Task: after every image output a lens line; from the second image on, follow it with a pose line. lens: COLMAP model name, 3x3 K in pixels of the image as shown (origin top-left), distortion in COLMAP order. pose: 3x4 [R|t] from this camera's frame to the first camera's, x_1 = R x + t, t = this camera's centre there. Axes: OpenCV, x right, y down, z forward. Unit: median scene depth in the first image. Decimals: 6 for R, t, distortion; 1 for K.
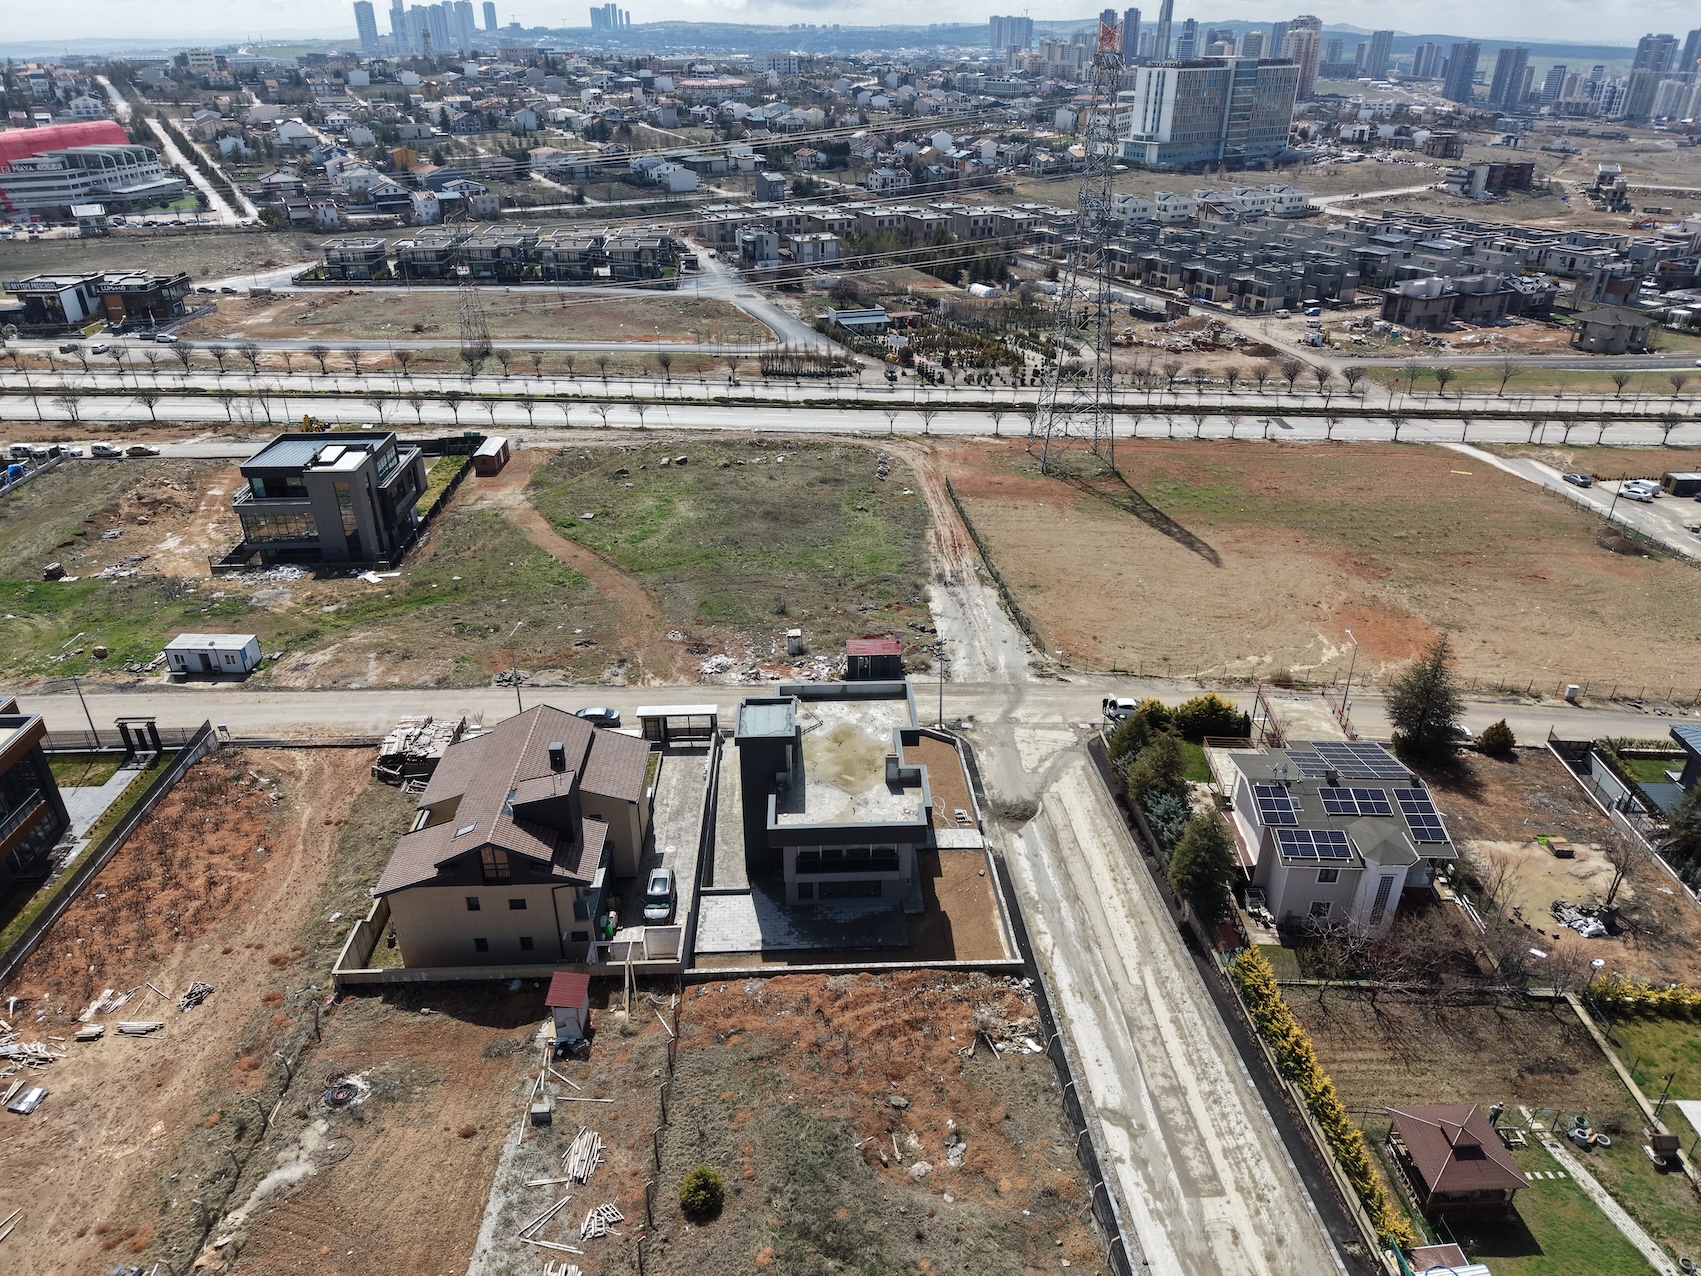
lens RADIAL K [[1134.7, 0, 854.5], [0, 1134.7, 637.1], [0, 0, 1]] dist [0.025223, -0.021909]
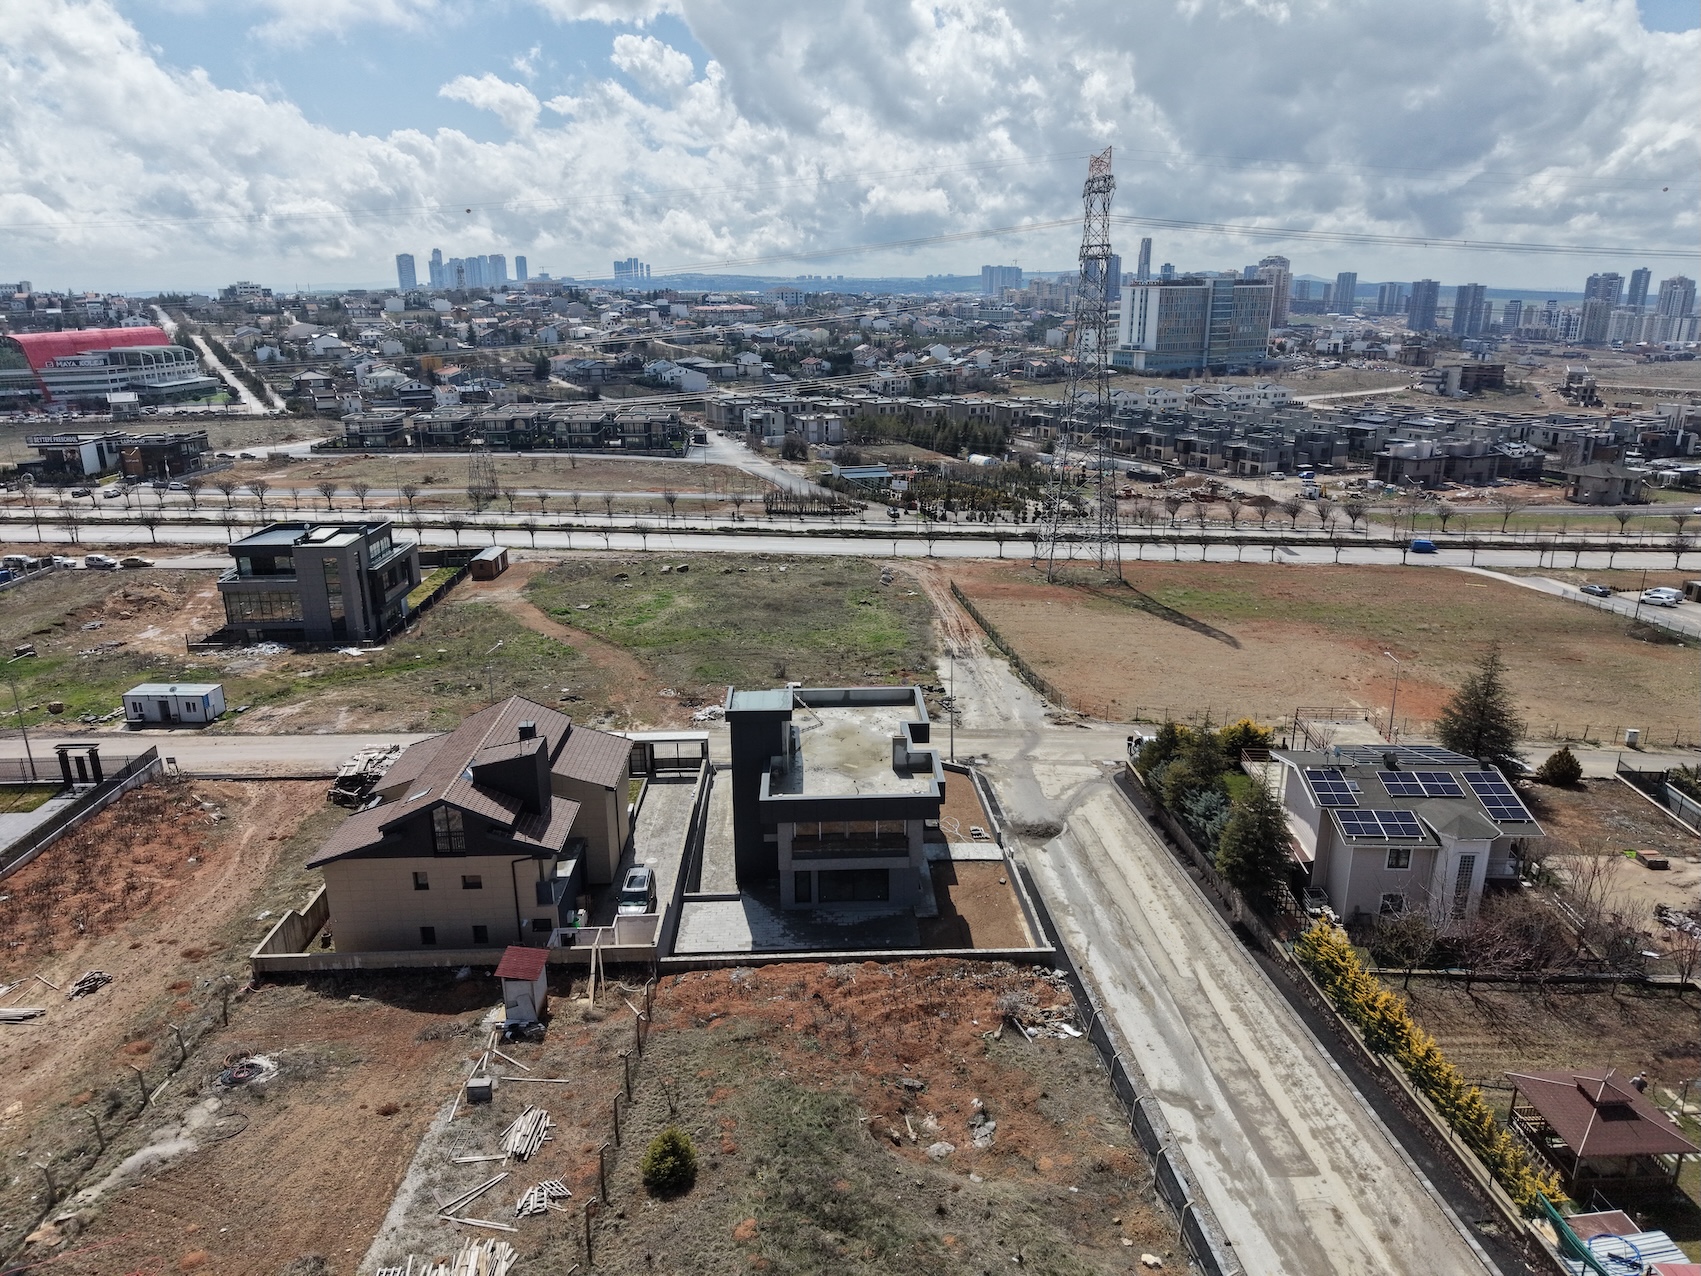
lens RADIAL K [[1134.7, 0, 854.3], [0, 1134.7, 637.7], [0, 0, 1]] dist [0.025223, -0.021909]
pose [[0.999988, -0.003297, -0.003501, 0.000222], [0.002590, 0.982615, -0.185639, 0.109896], [0.004052, 0.185627, 0.982612, 0.056481]]
